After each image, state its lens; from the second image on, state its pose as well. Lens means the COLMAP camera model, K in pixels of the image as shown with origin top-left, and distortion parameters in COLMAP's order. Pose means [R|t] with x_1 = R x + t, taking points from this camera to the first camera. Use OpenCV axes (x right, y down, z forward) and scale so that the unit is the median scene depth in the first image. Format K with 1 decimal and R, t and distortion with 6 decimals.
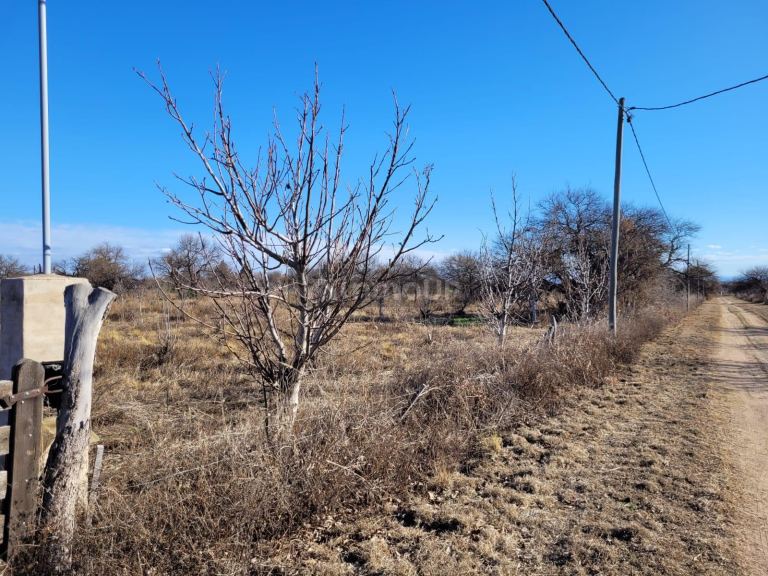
lens RADIAL K [[580.7, 0, 384.1], [0, 580.7, 288.7], [0, 0, 1]] dist [0.043547, -0.031542]
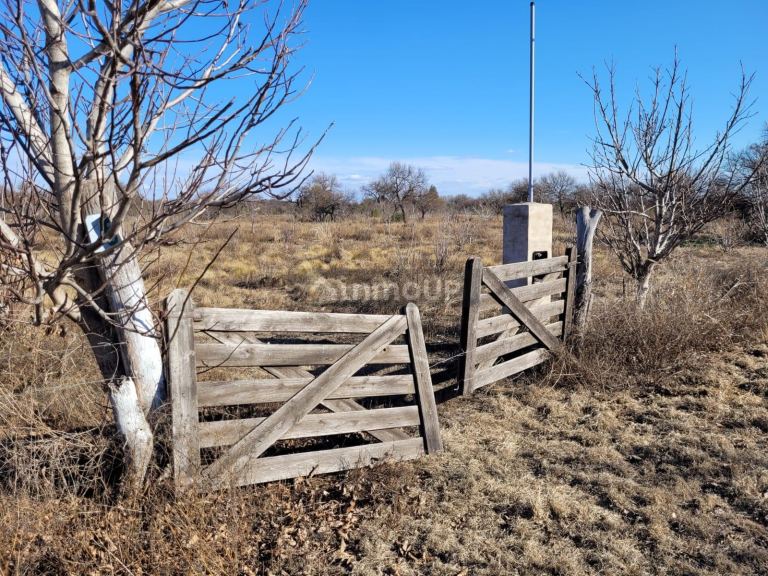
lens RADIAL K [[580.7, 0, 384.1], [0, 580.7, 287.1], [0, 0, 1]] dist [0.043547, -0.031542]
pose [[0.954863, 0.025428, -0.295957, -0.058935], [0.012687, 0.991929, 0.126157, 0.000160], [0.296777, -0.124218, 0.946833, -0.101948]]
